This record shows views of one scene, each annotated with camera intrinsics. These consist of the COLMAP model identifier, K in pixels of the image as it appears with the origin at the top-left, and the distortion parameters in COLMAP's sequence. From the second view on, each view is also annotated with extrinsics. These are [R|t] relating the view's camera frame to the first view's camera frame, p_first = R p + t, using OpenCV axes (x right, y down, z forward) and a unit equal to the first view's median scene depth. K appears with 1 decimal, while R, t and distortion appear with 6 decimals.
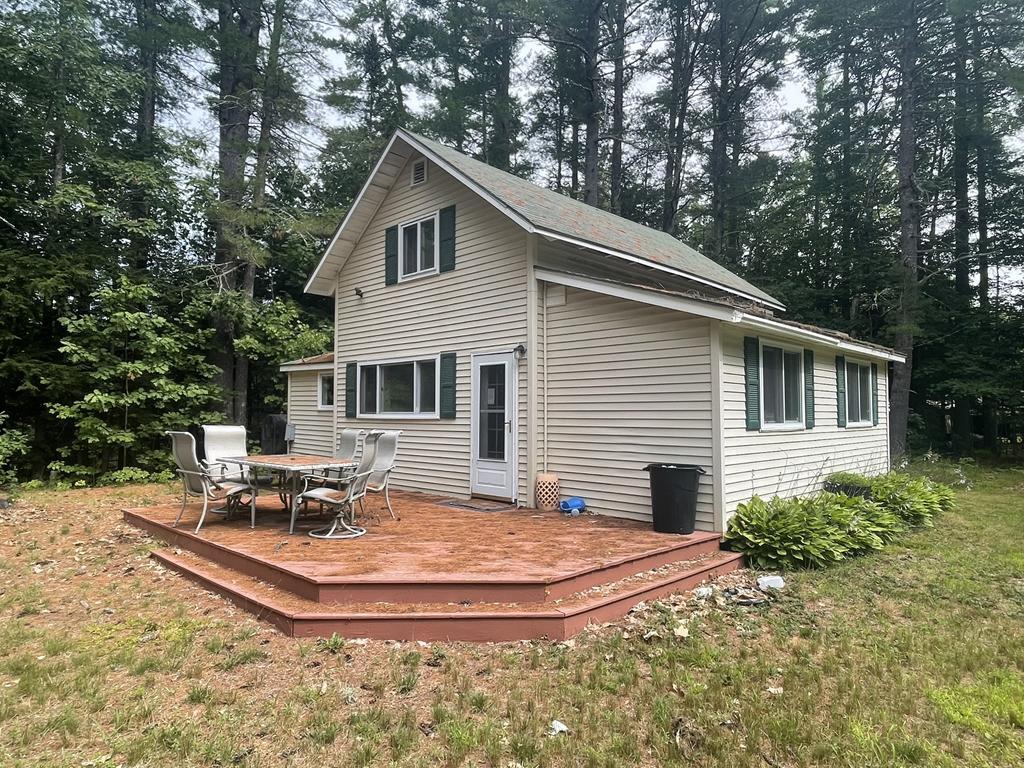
lens RADIAL K [[656.2, 0, 507.6], [0, 656.2, 377.3], [0, 0, 1]] dist [-0.002321, 0.005056]
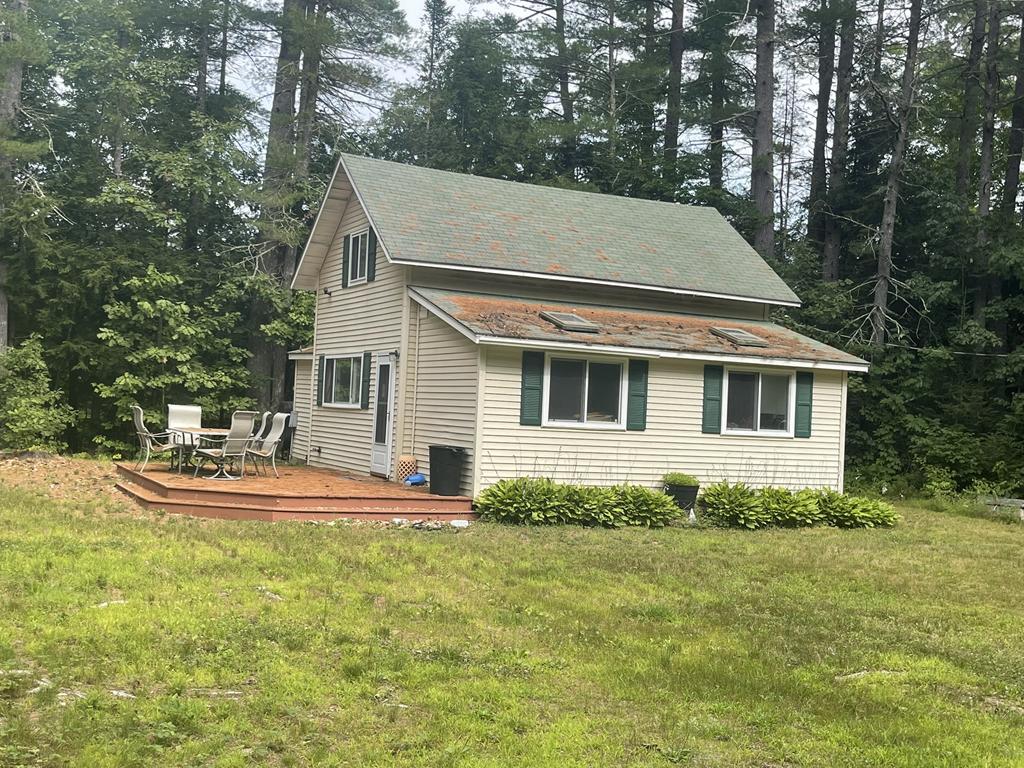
lens RADIAL K [[1199.5, 0, 515.2], [0, 1199.5, 385.8], [0, 0, 1]] dist [0.047430, 0.000000]
pose [[0.944525, 0.036008, -0.326460, 0.763680], [-0.027292, 0.999139, 0.031241, -0.046303], [0.327304, -0.020598, 0.944694, -0.827496]]
